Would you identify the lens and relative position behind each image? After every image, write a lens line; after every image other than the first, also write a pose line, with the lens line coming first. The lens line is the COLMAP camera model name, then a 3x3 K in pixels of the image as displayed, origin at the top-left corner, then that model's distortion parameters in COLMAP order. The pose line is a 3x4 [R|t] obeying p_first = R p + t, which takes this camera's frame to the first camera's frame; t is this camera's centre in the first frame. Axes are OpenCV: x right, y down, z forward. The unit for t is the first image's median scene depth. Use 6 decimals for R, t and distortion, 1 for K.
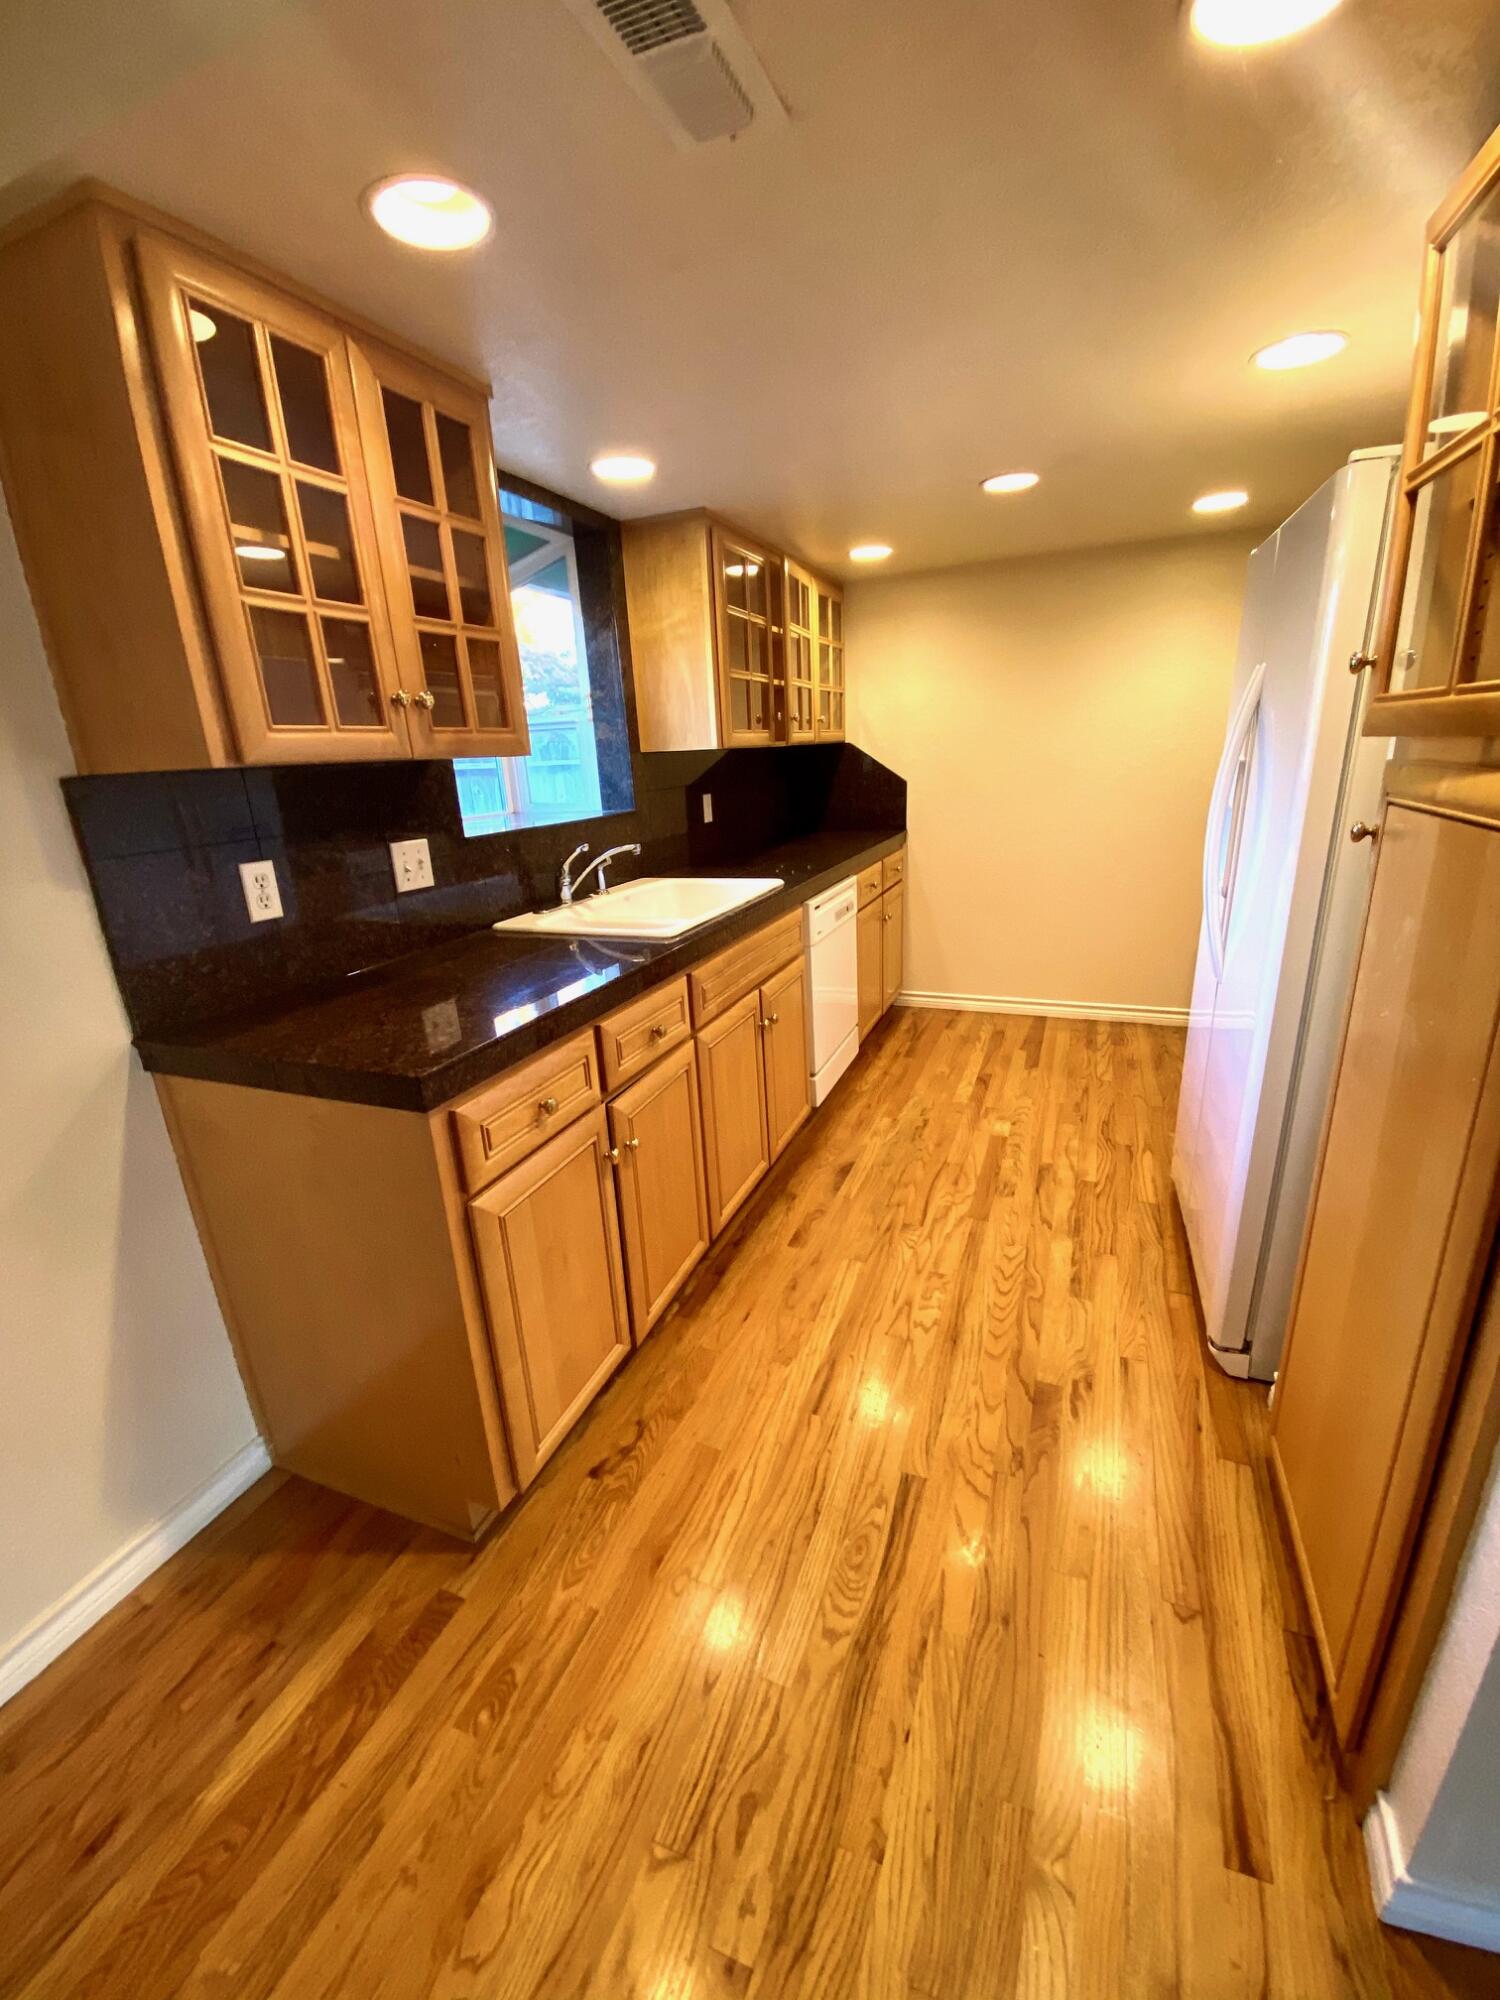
lens RADIAL K [[816.8, 0, 729.5], [0, 816.8, 983.8], [0, 0, 1]] dist [-0.002842, -0.009597]
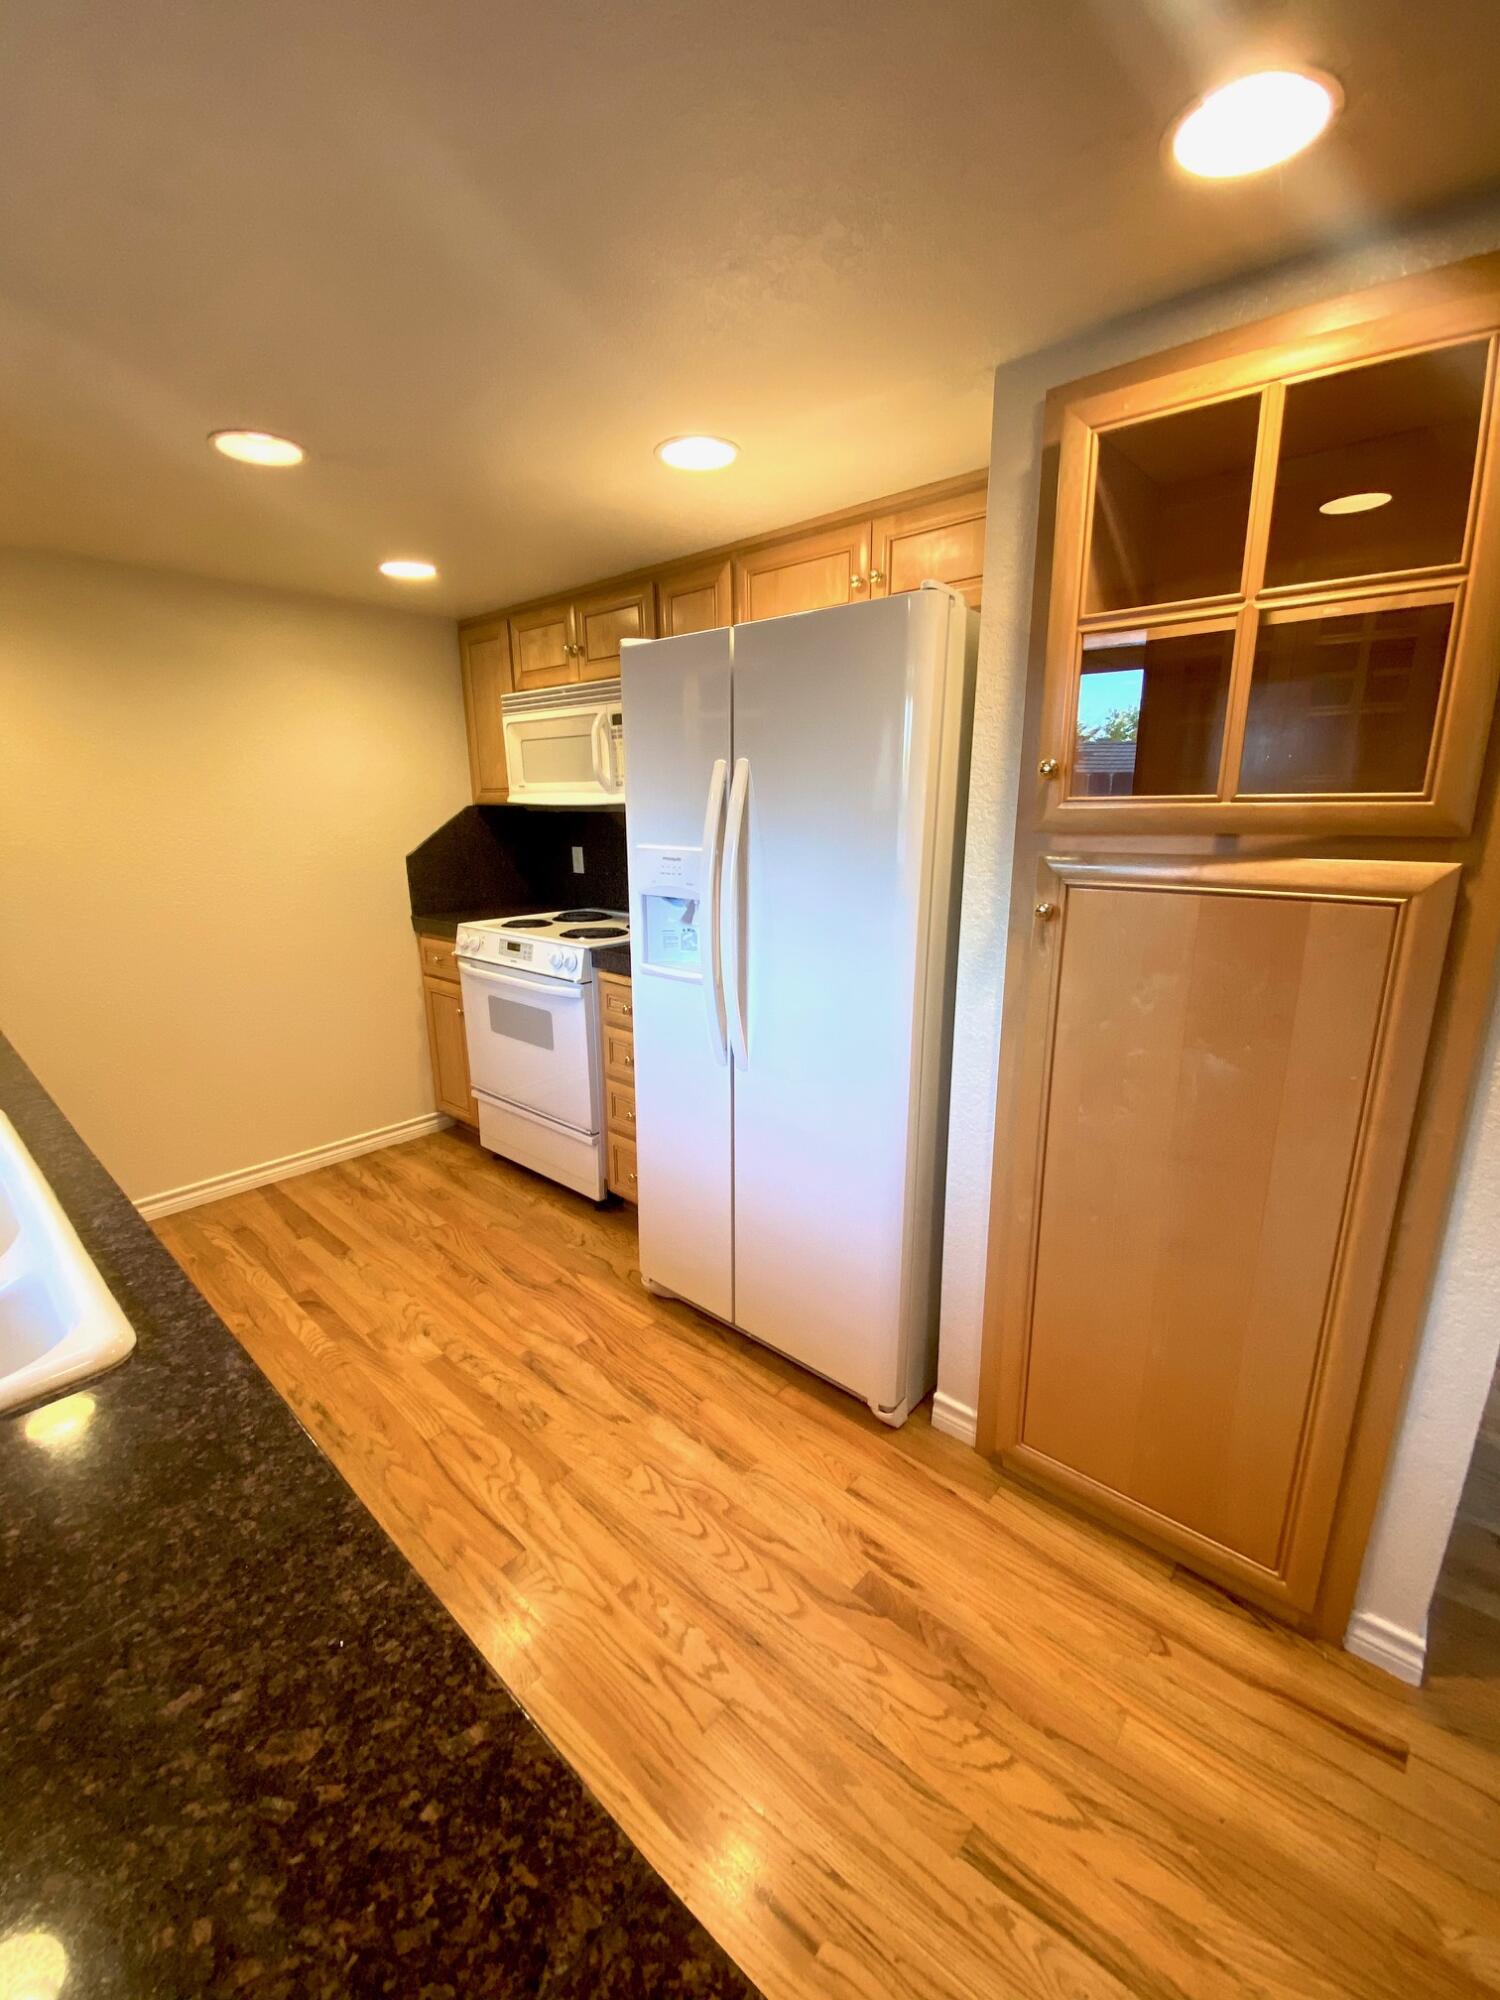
lens RADIAL K [[816.8, 0, 764.8], [0, 816.8, 985.1], [0, 0, 1]] dist [-0.002842, -0.009597]
pose [[0.311523, -0.162413, 0.936256, -0.202642], [0.250824, 0.964395, 0.083837, -0.121999], [-0.916537, 0.208719, 0.341169, 0.428066]]
